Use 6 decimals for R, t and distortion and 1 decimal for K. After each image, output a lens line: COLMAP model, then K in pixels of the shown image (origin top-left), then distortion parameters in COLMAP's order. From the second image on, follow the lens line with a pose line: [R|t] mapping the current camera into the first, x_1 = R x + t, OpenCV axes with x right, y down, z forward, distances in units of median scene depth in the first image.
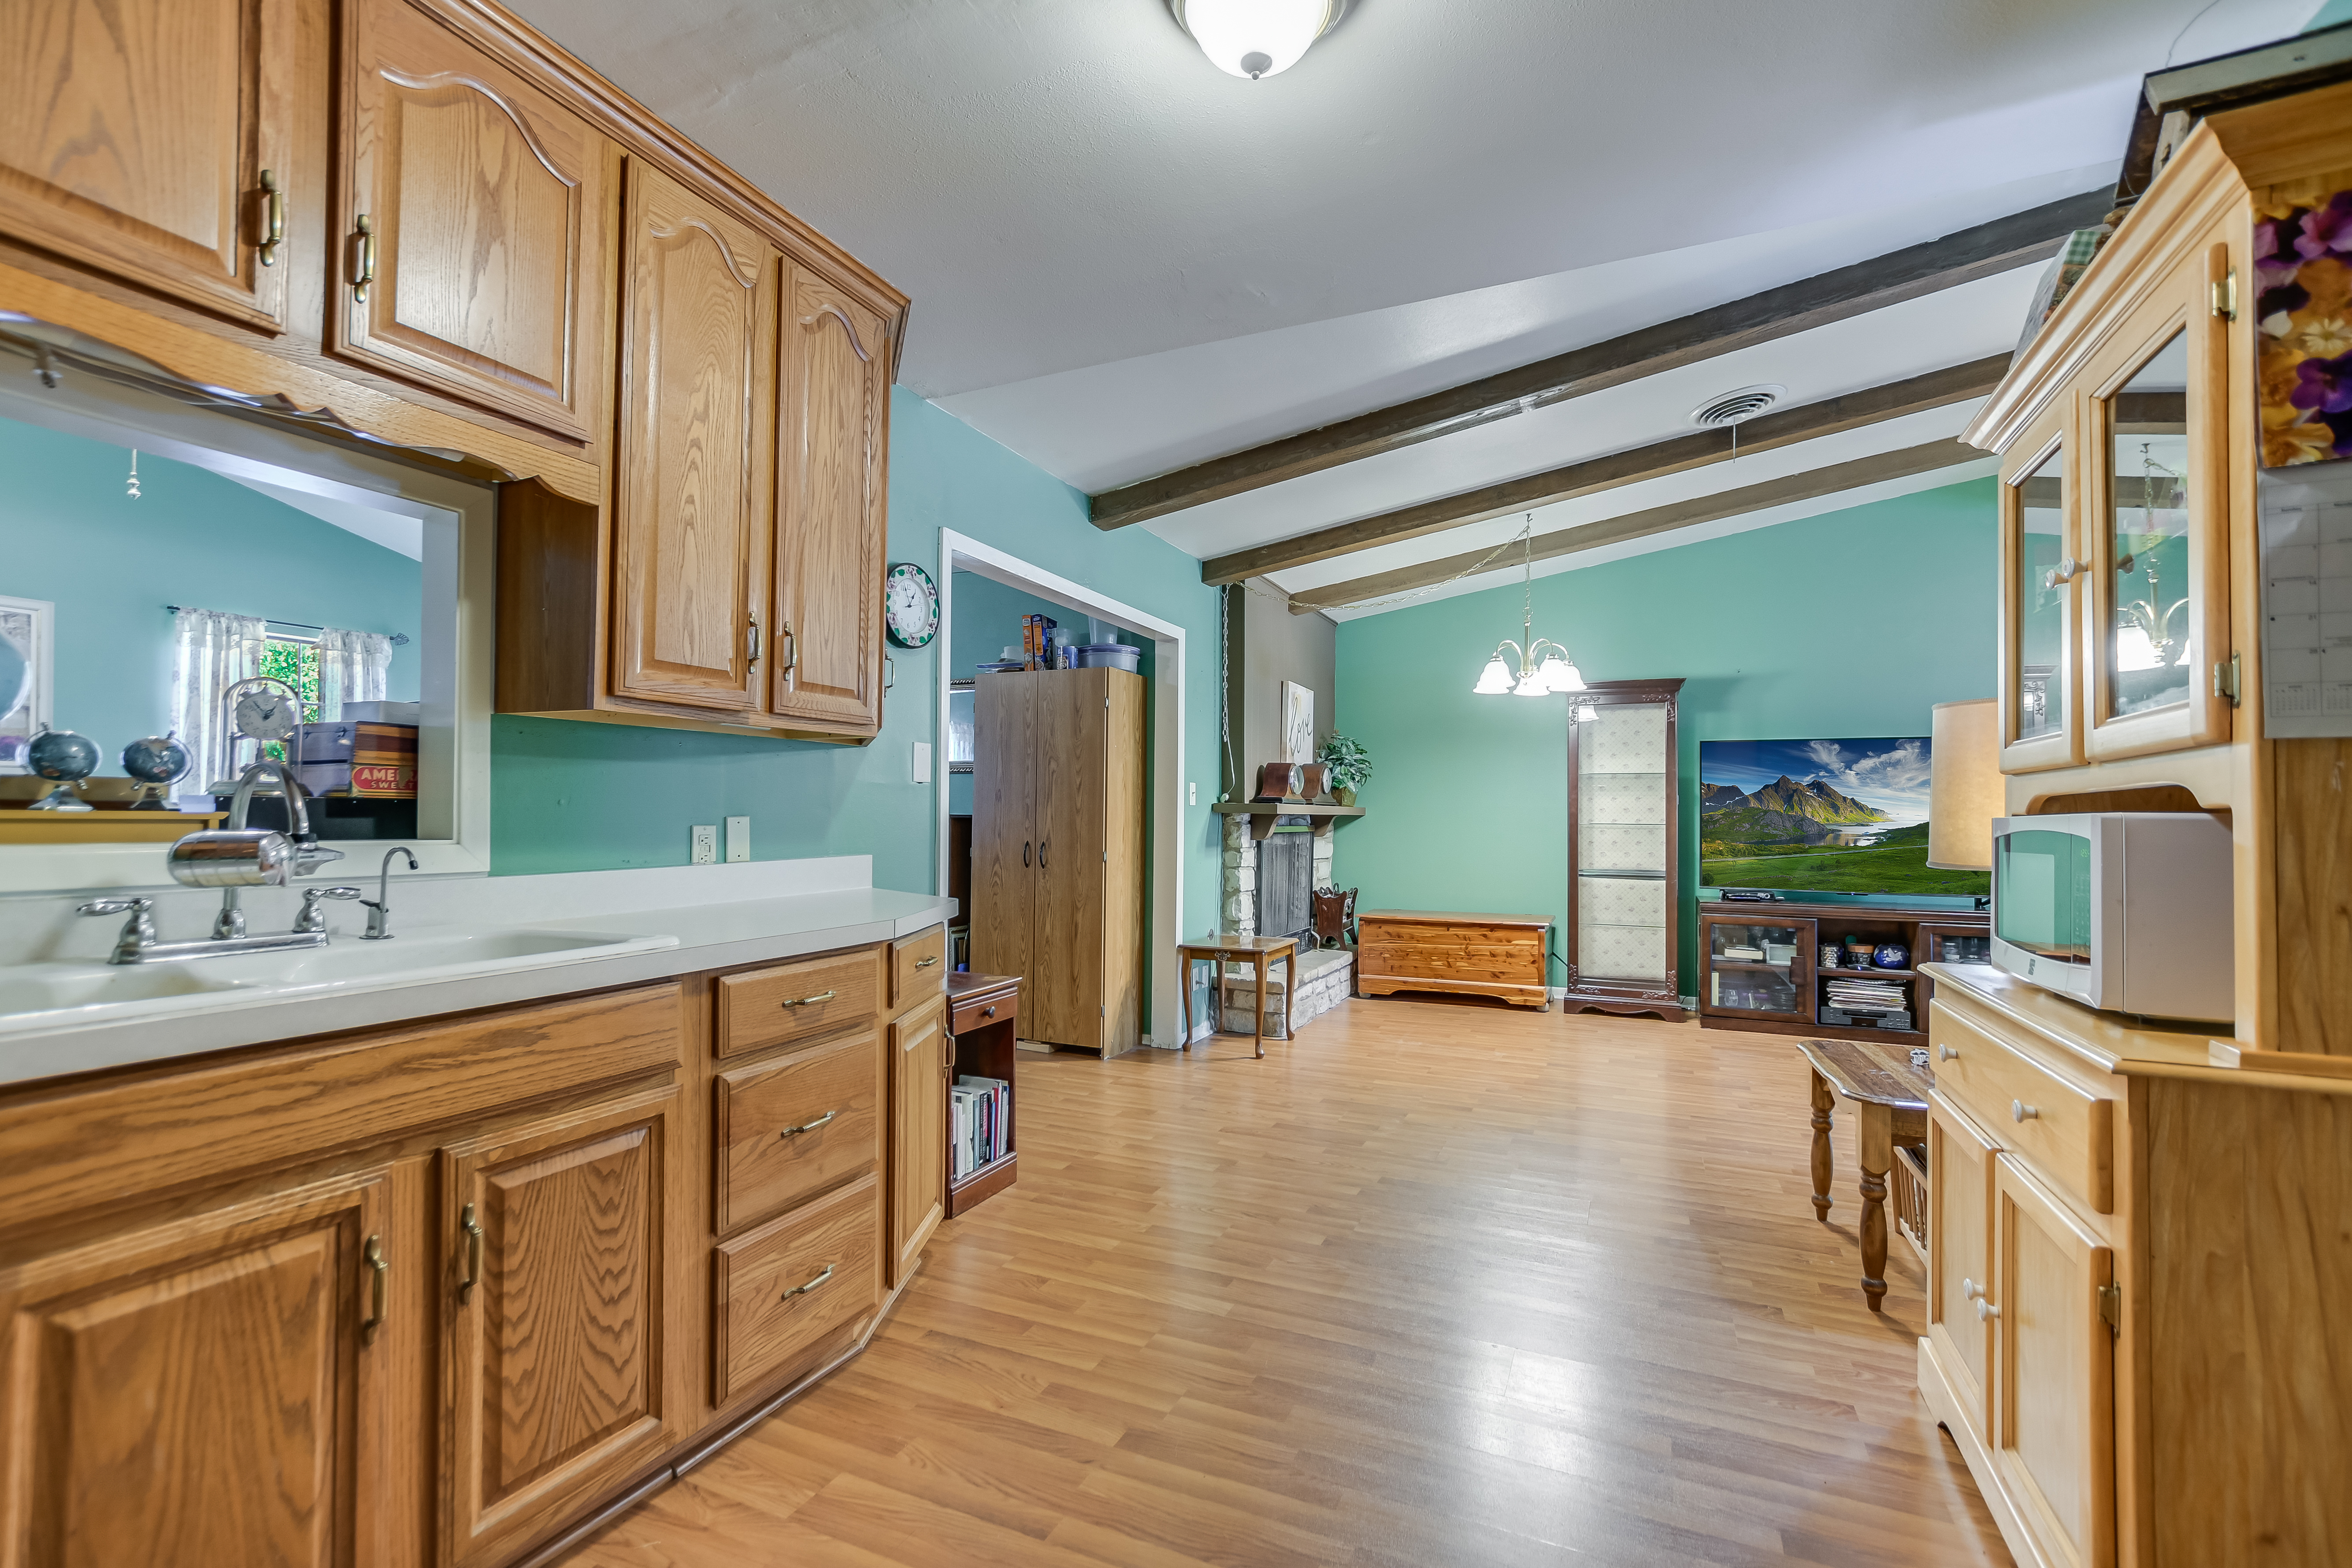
lens RADIAL K [[1021.6, 0, 1181.7], [0, 1021.6, 797.6], [0, 0, 1]] dist [-0.018235, 0.006433]
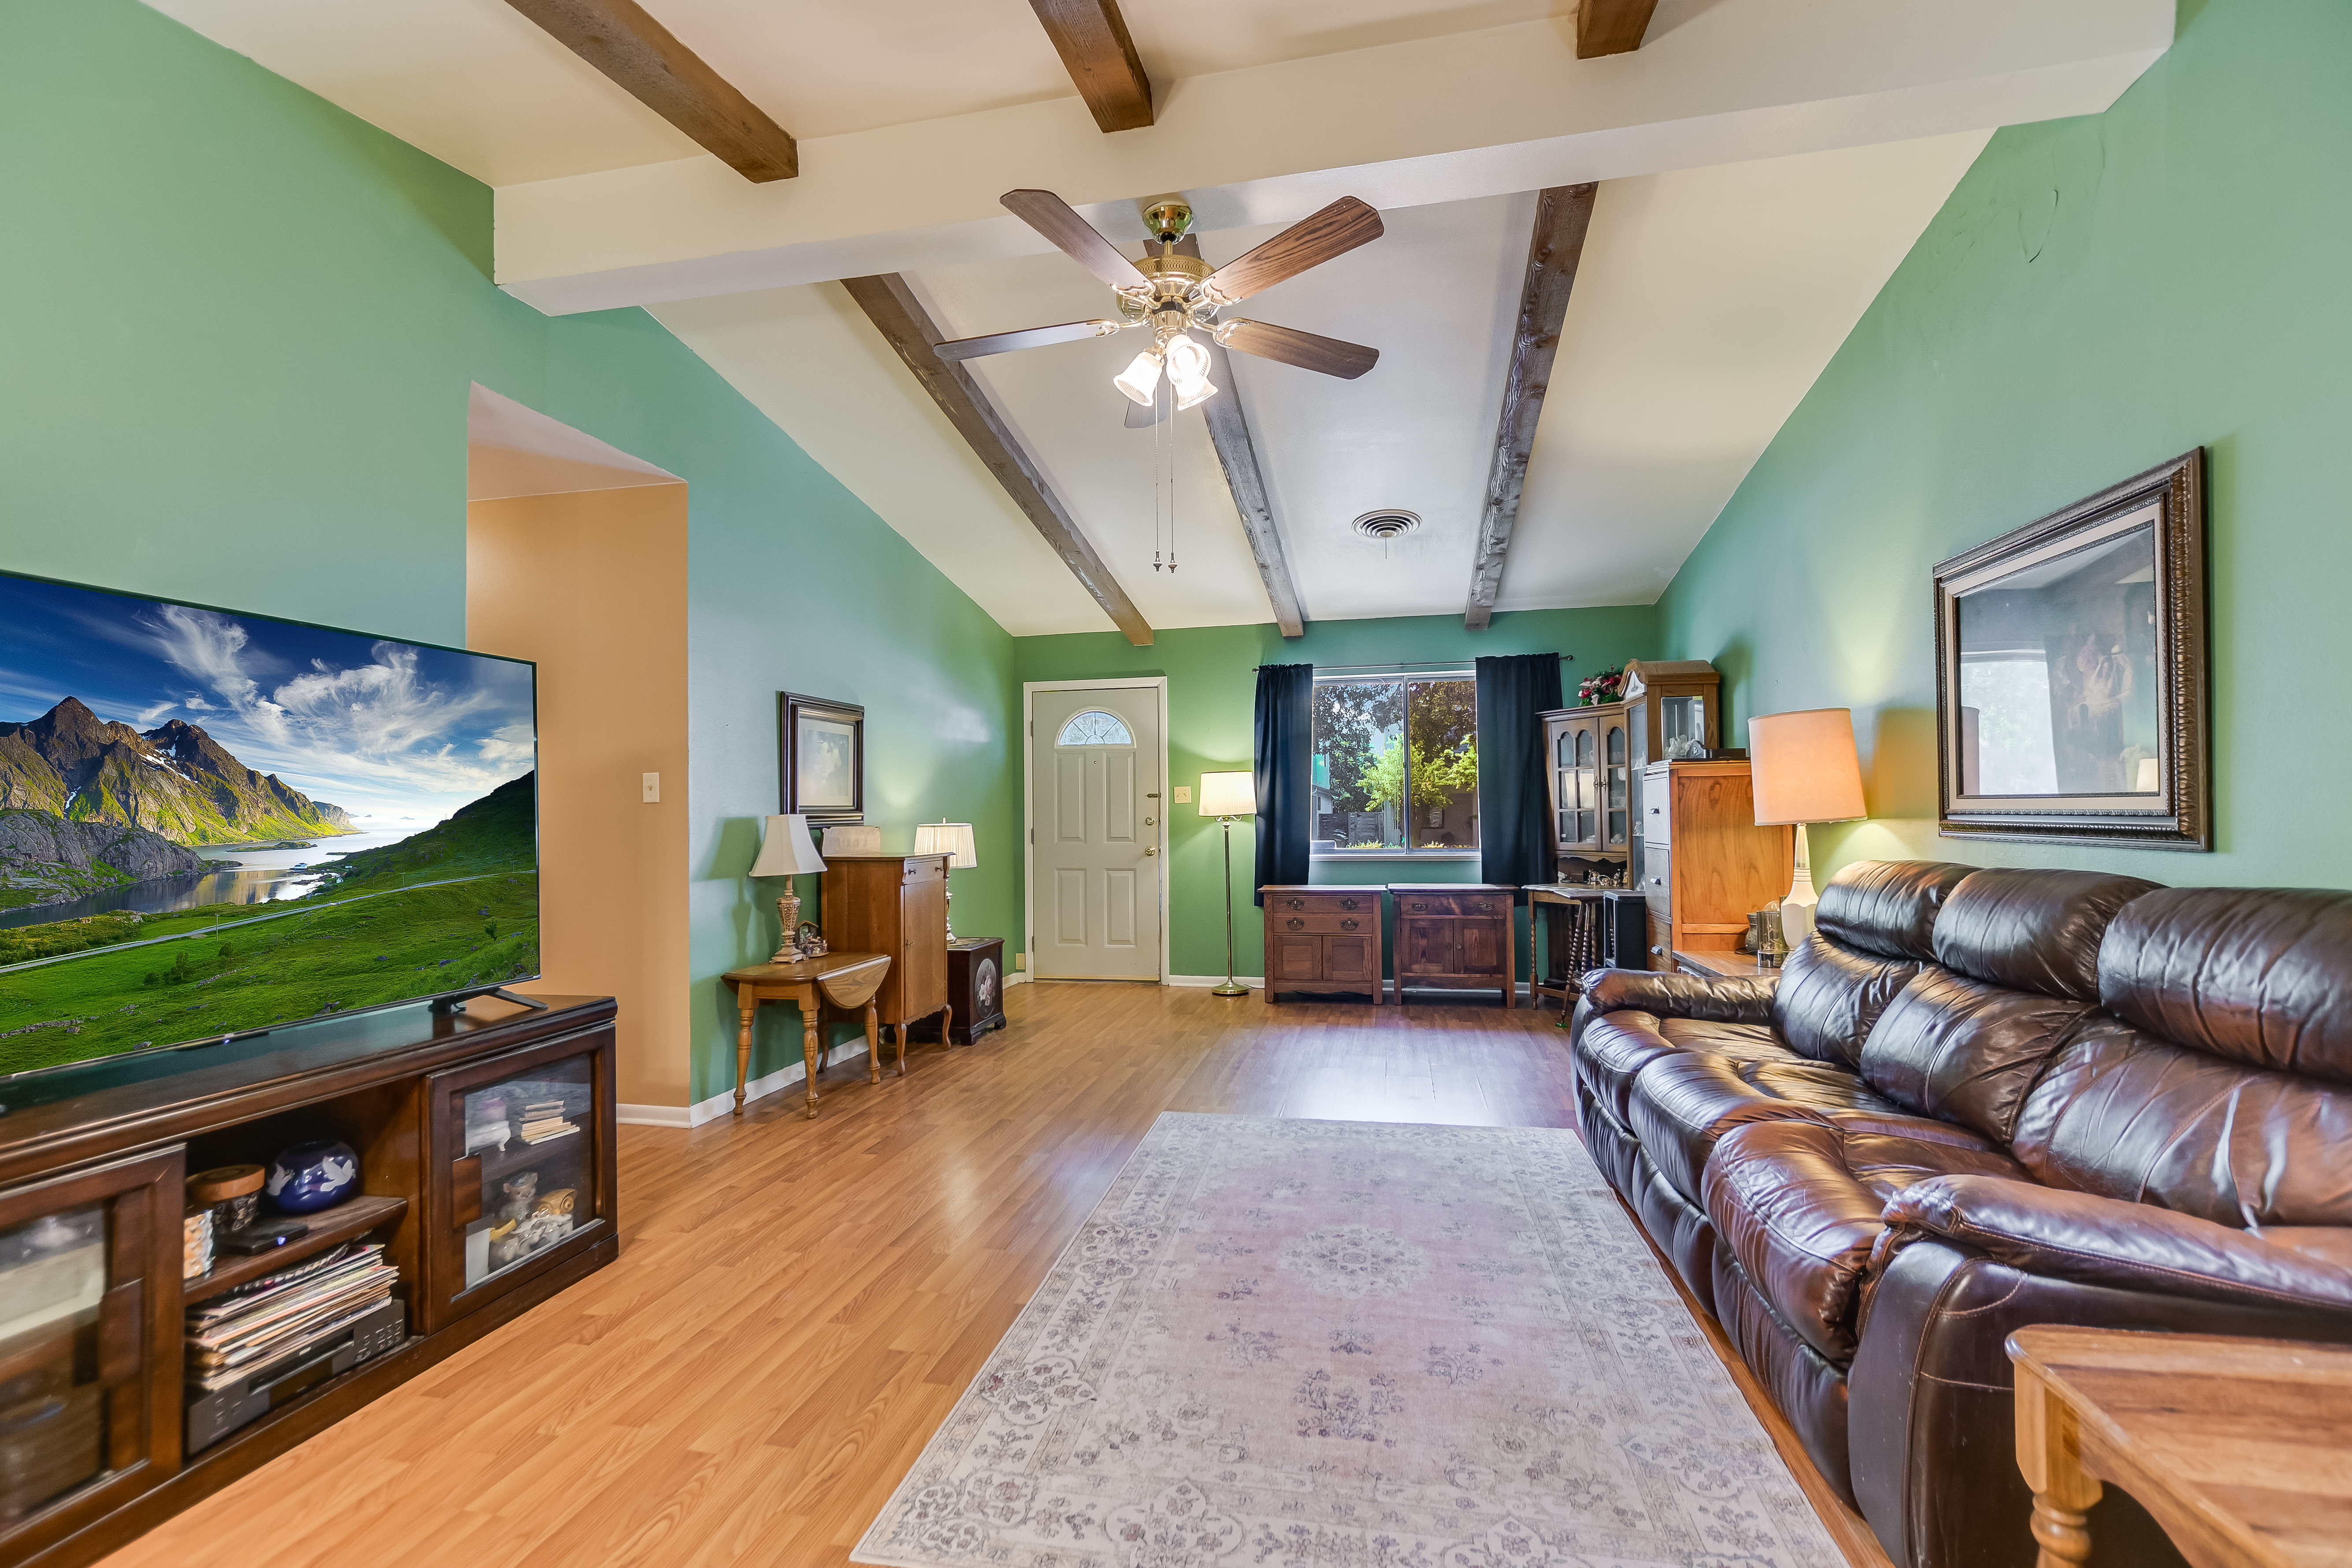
lens RADIAL K [[1014.2, 0, 1181.7], [0, 1014.2, 734.5], [0, 0, 1]] dist [0.000305, 0.007236]
pose [[-0.215428, 0.066042, 0.974284, 0.222124], [-0.004941, 0.997624, -0.068716, 0.009784], [-0.976507, -0.019618, -0.214590, 0.766053]]
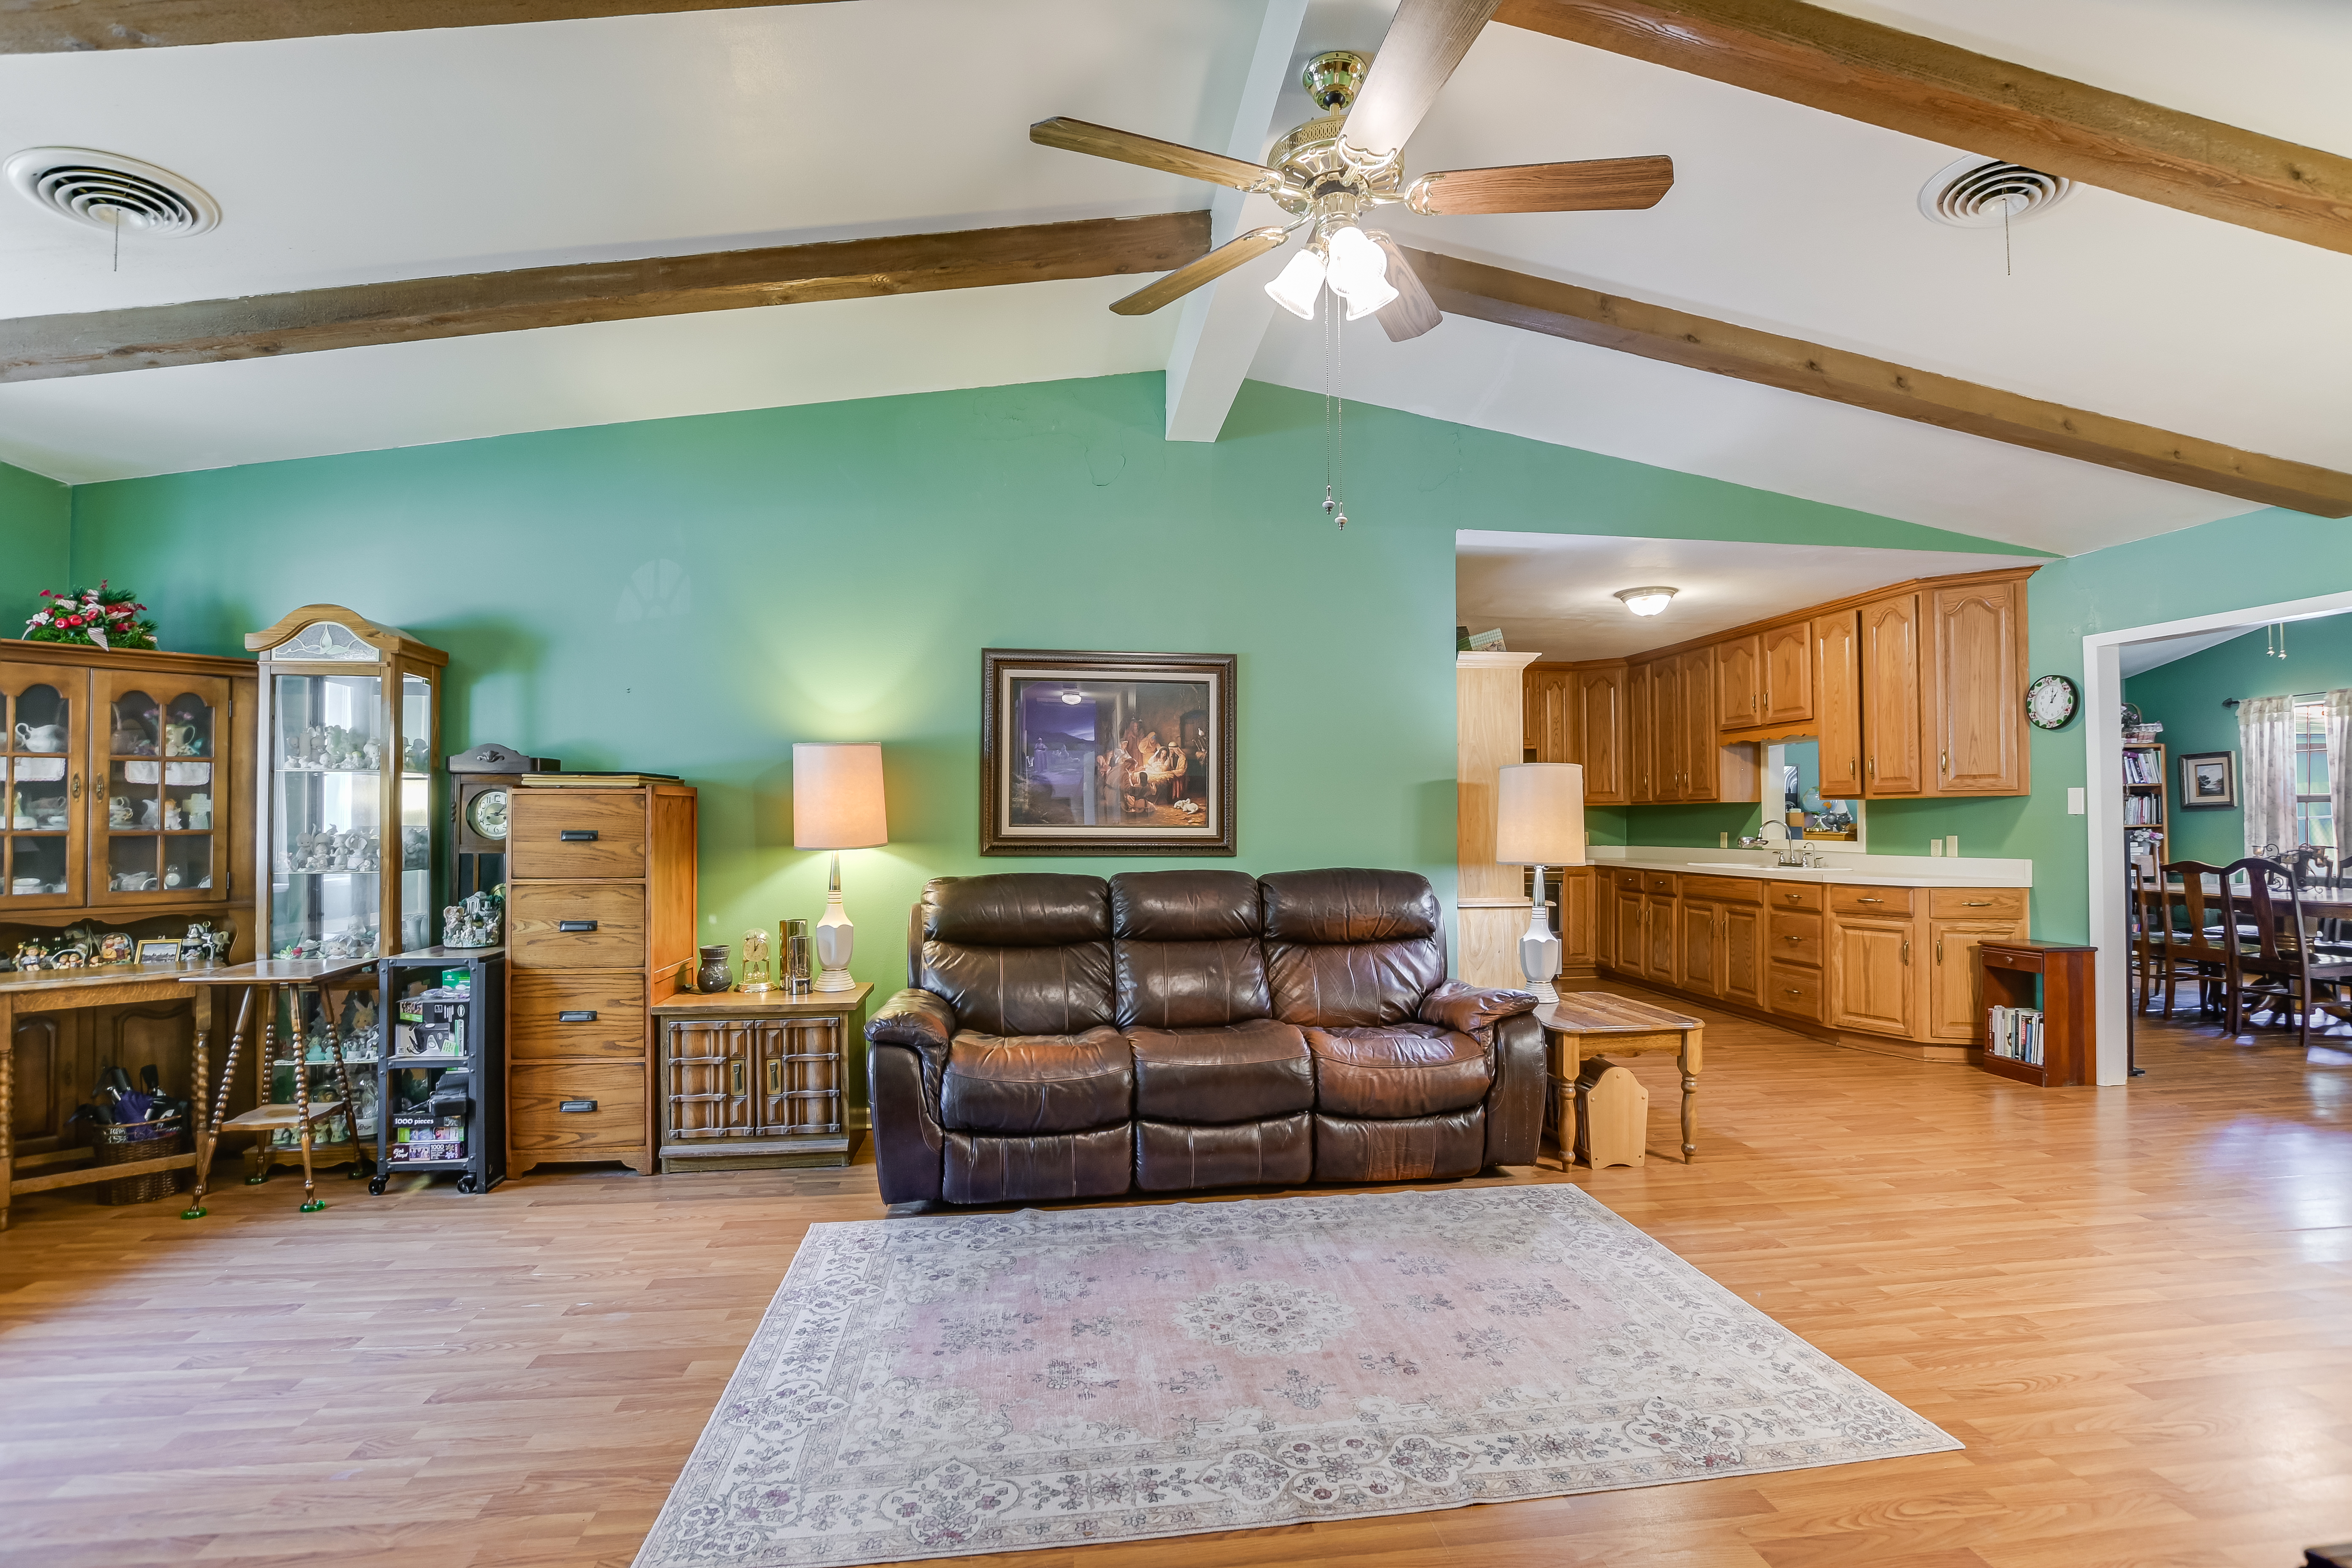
lens RADIAL K [[1067.5, 0, 1167.9], [0, 1067.5, 798.0], [0, 0, 1]] dist [-0.029999, 0.000493]
pose [[-0.855868, -0.021417, -0.516751, 1.006127], [-0.001963, 0.999270, -0.038164, 0.012659], [0.517191, -0.031649, -0.855285, 0.973814]]
